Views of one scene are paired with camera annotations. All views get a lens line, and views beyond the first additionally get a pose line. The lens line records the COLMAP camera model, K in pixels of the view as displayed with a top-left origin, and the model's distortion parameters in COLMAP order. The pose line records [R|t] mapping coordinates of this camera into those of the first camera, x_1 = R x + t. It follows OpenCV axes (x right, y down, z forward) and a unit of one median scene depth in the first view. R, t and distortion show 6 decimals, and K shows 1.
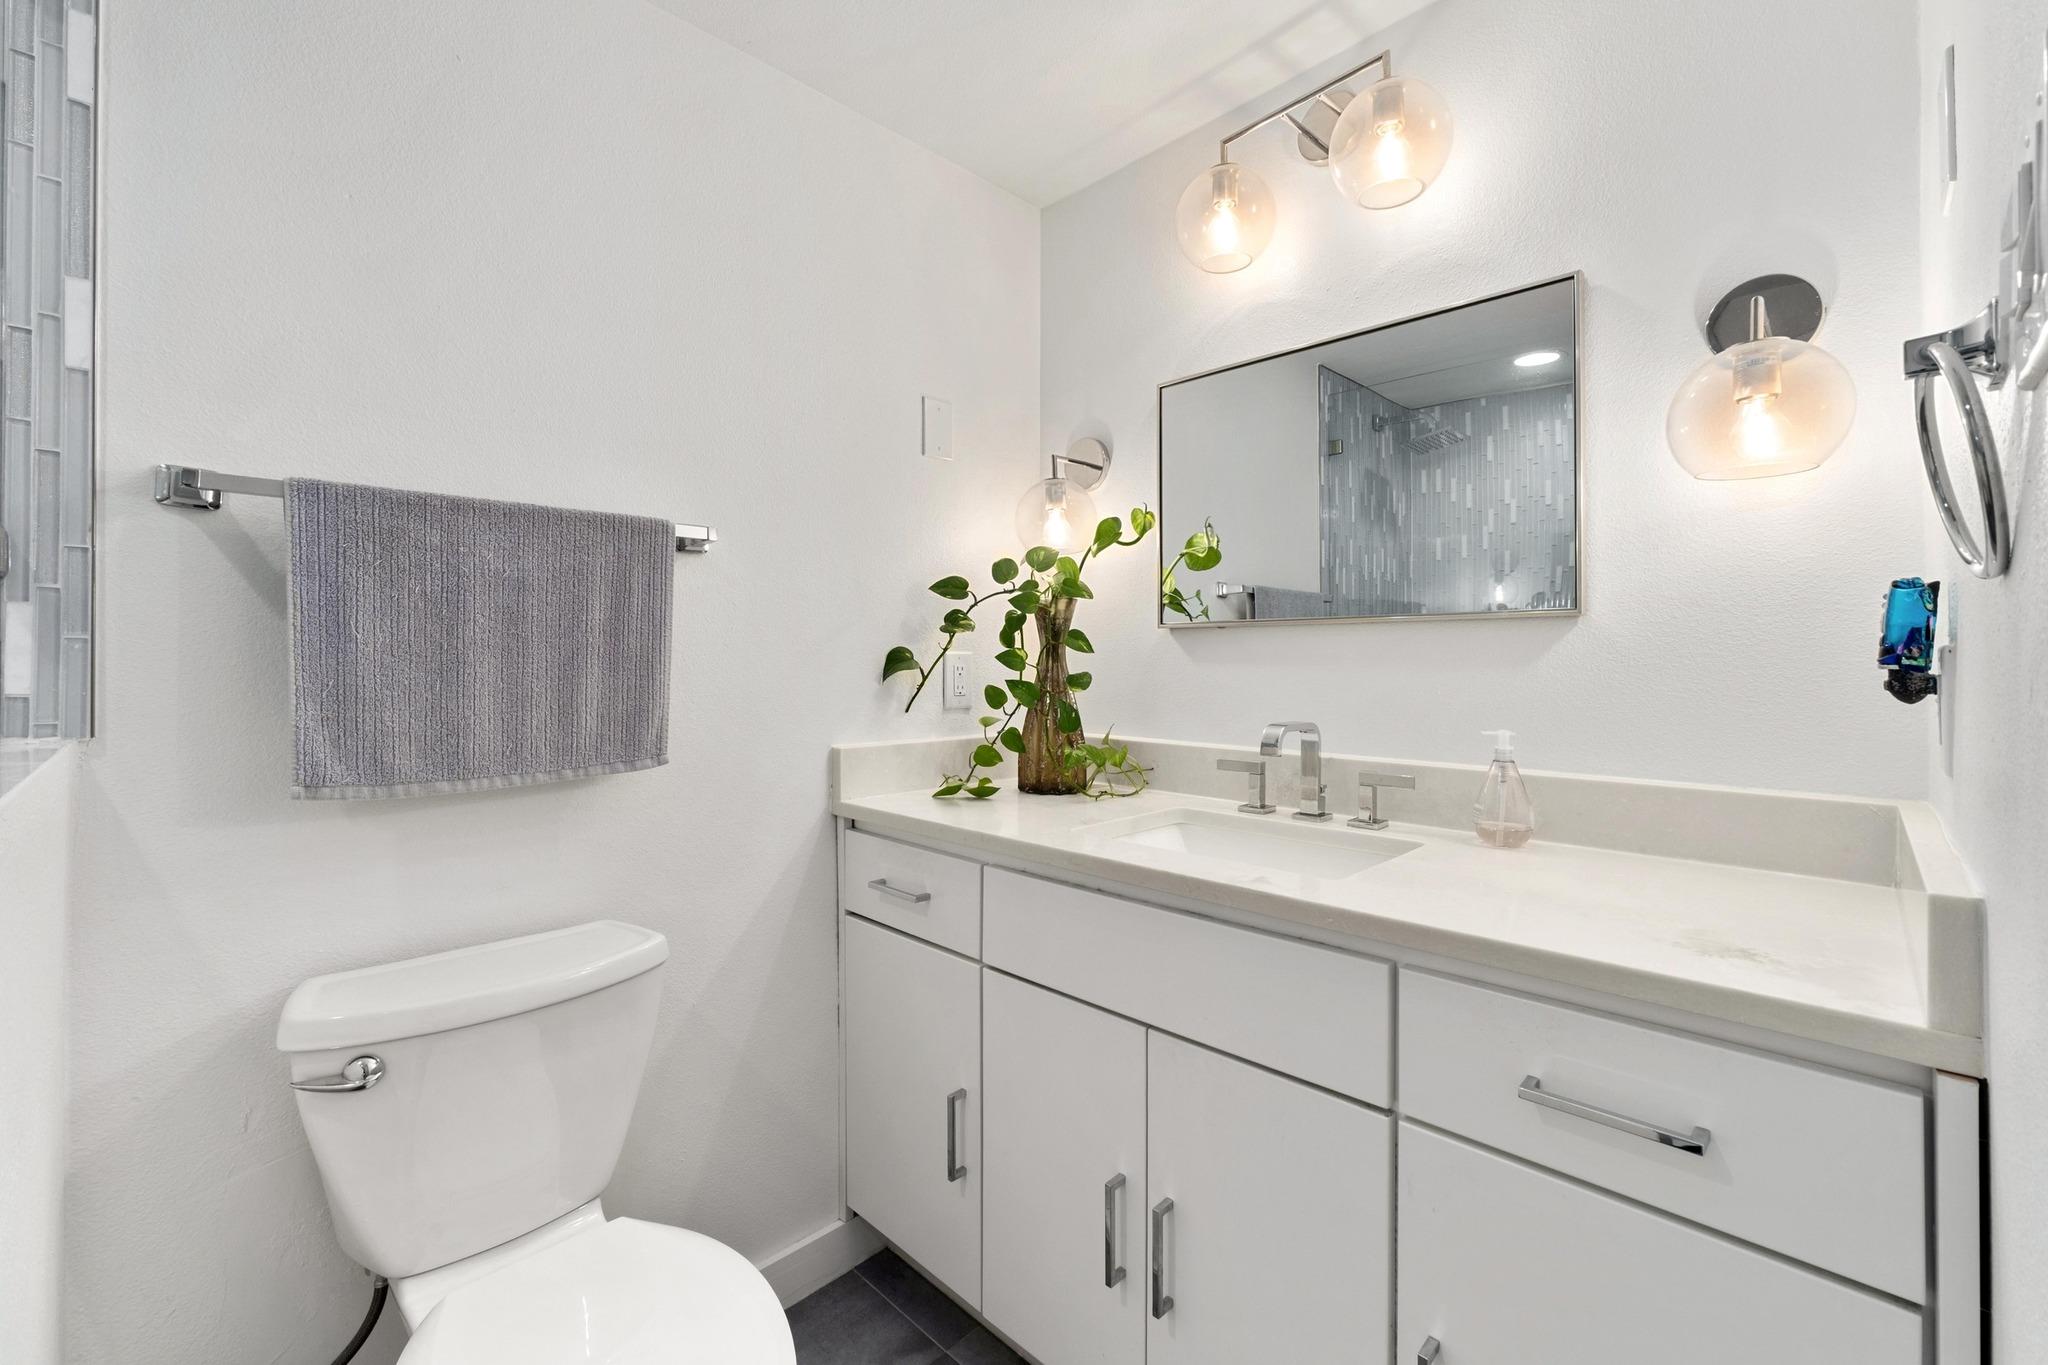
lens RADIAL K [[862.8, 0, 1032.9], [0, 862.8, 658.3], [0, 0, 1]] dist [-0.013161, 0.006545]
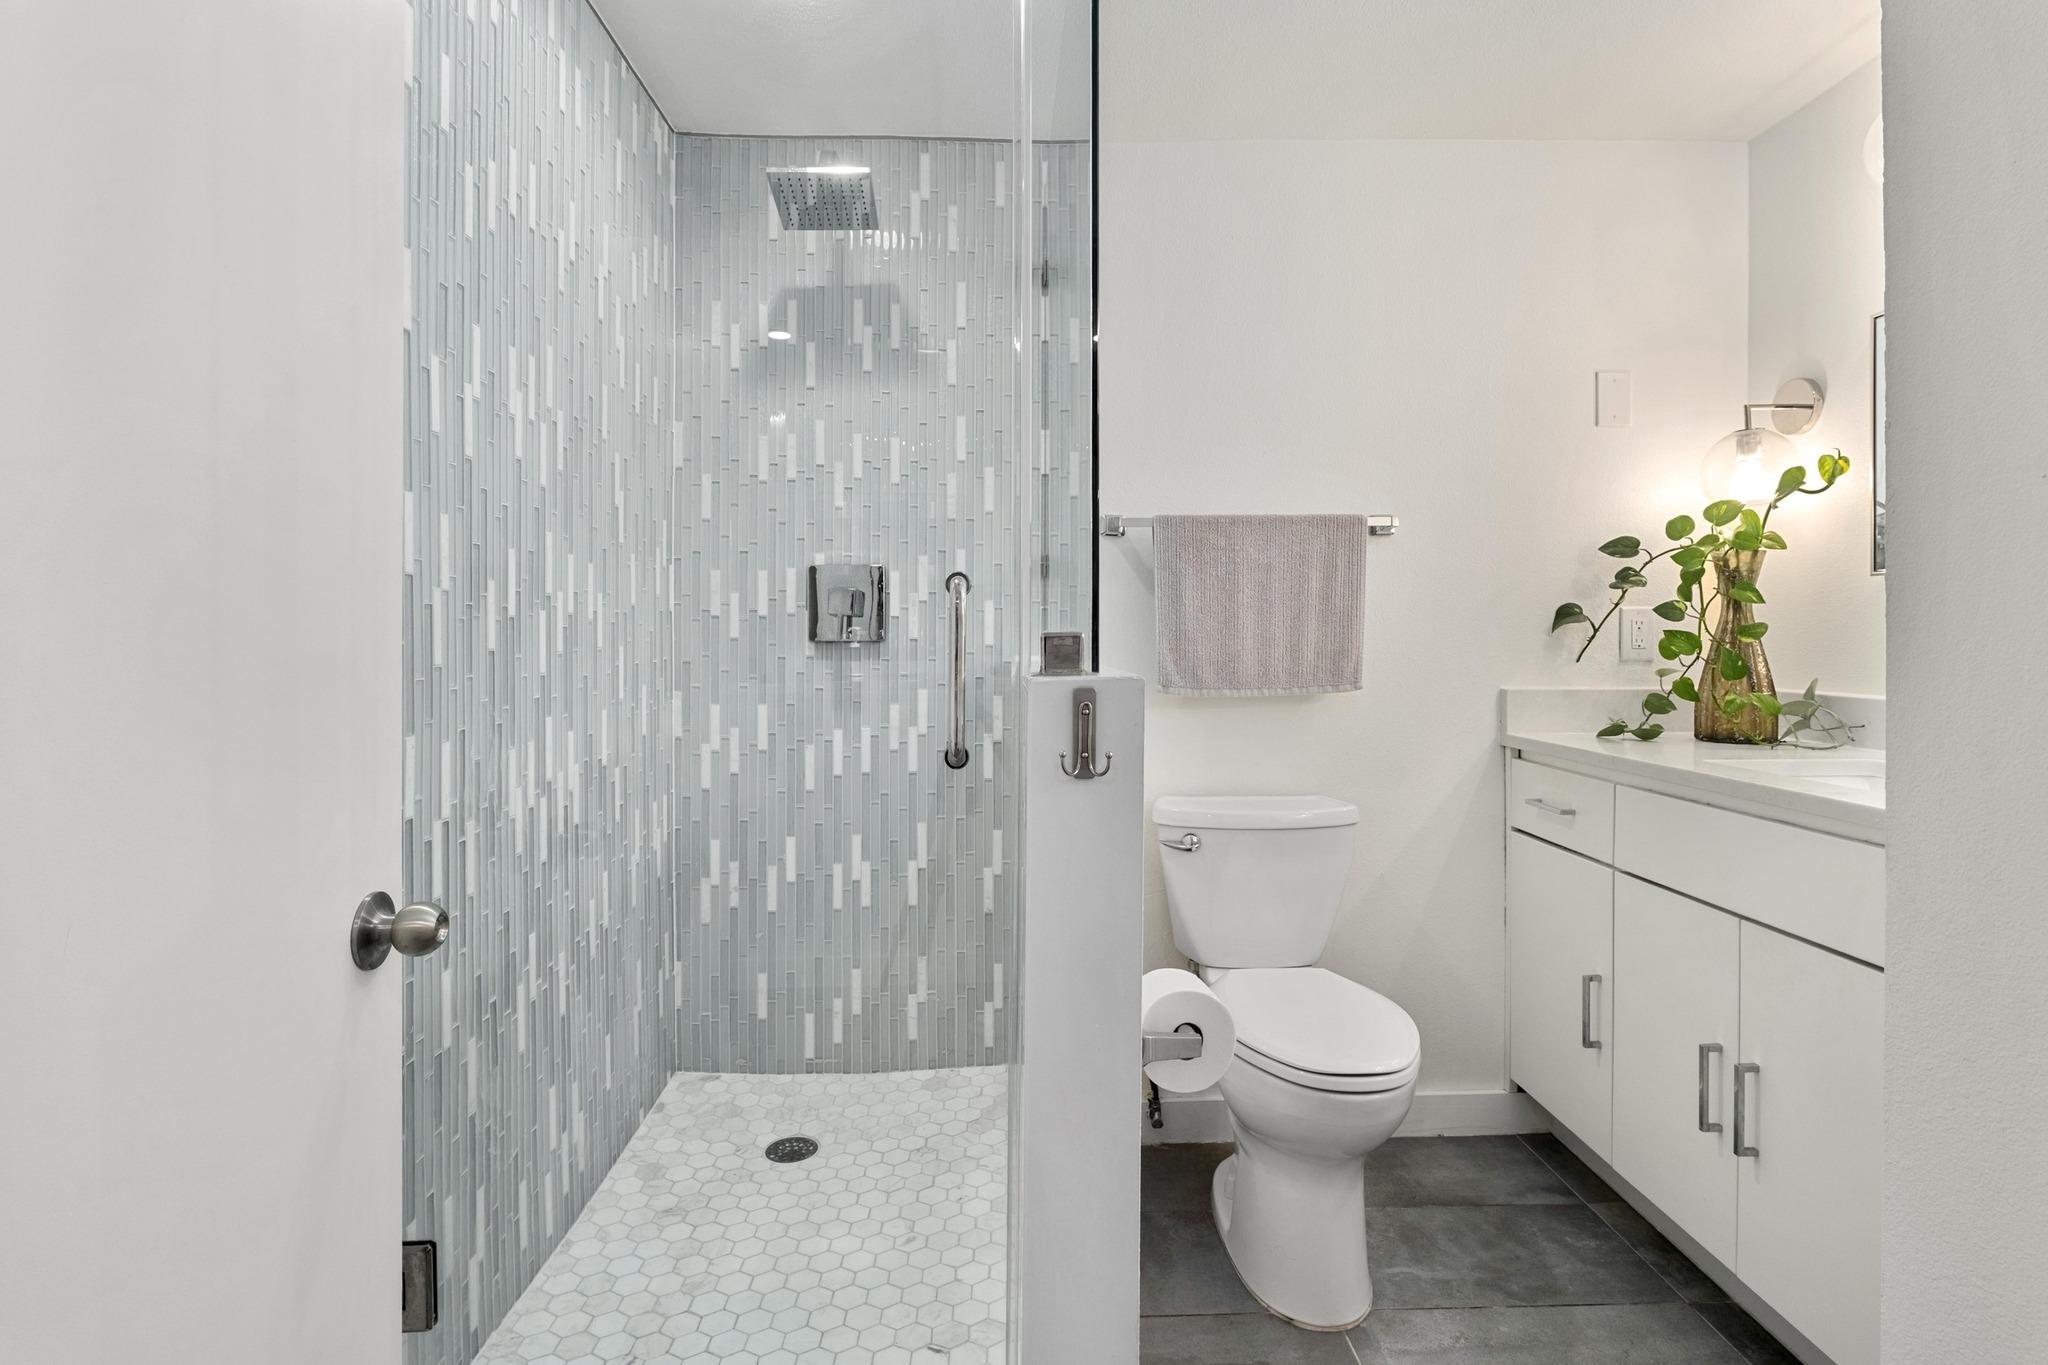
lens RADIAL K [[946.9, 0, 1017.7], [0, 946.9, 663.9], [0, 0, 1]] dist [-0.017958, -0.000069]
pose [[0.701247, 0.019488, -0.712652, 0.222345], [0.006554, 0.999408, 0.033779, 0.020499], [0.712889, -0.028358, 0.700704, -0.380559]]
